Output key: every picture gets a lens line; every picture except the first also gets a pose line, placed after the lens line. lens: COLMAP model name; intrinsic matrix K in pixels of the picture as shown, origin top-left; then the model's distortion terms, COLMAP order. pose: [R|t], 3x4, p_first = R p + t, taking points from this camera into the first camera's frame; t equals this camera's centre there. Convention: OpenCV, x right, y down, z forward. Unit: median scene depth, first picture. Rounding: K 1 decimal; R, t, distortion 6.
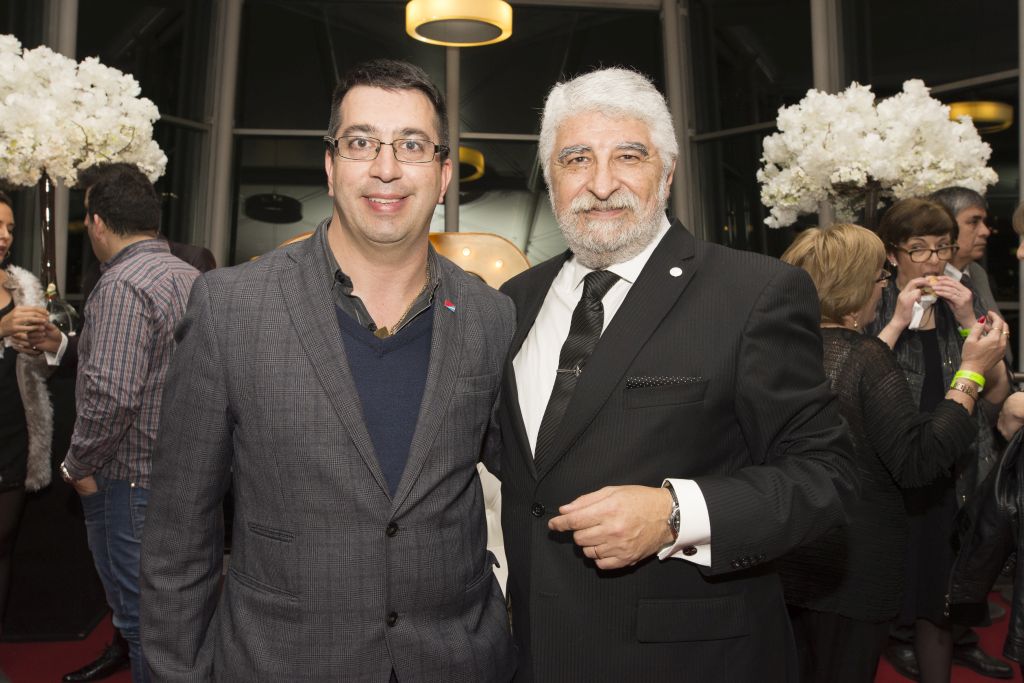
lens RADIAL K [[920.6, 0, 508.6], [0, 920.6, 334.1], [0, 0, 1]] dist [-0.003155, -0.012367]
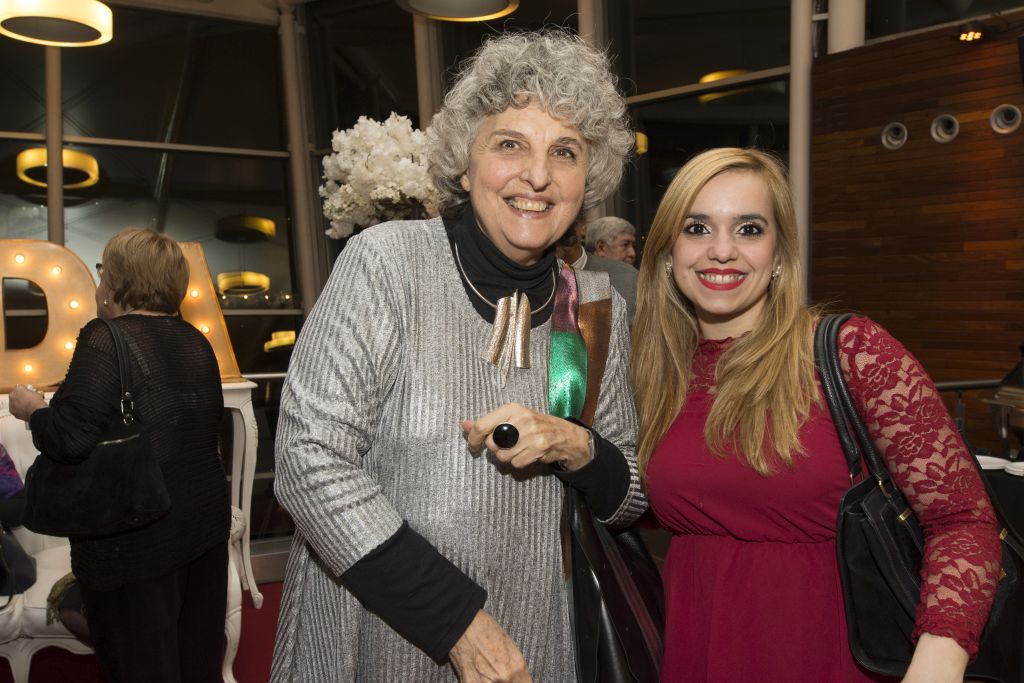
lens RADIAL K [[920.6, 0, 509.8], [0, 920.6, 341.5], [0, 0, 1]] dist [-0.003155, -0.012367]
pose [[0.933143, -0.026909, 0.358498, 0.090584], [0.029162, 0.999574, -0.000880, 0.017094], [-0.358321, 0.011276, 0.933530, -0.119916]]
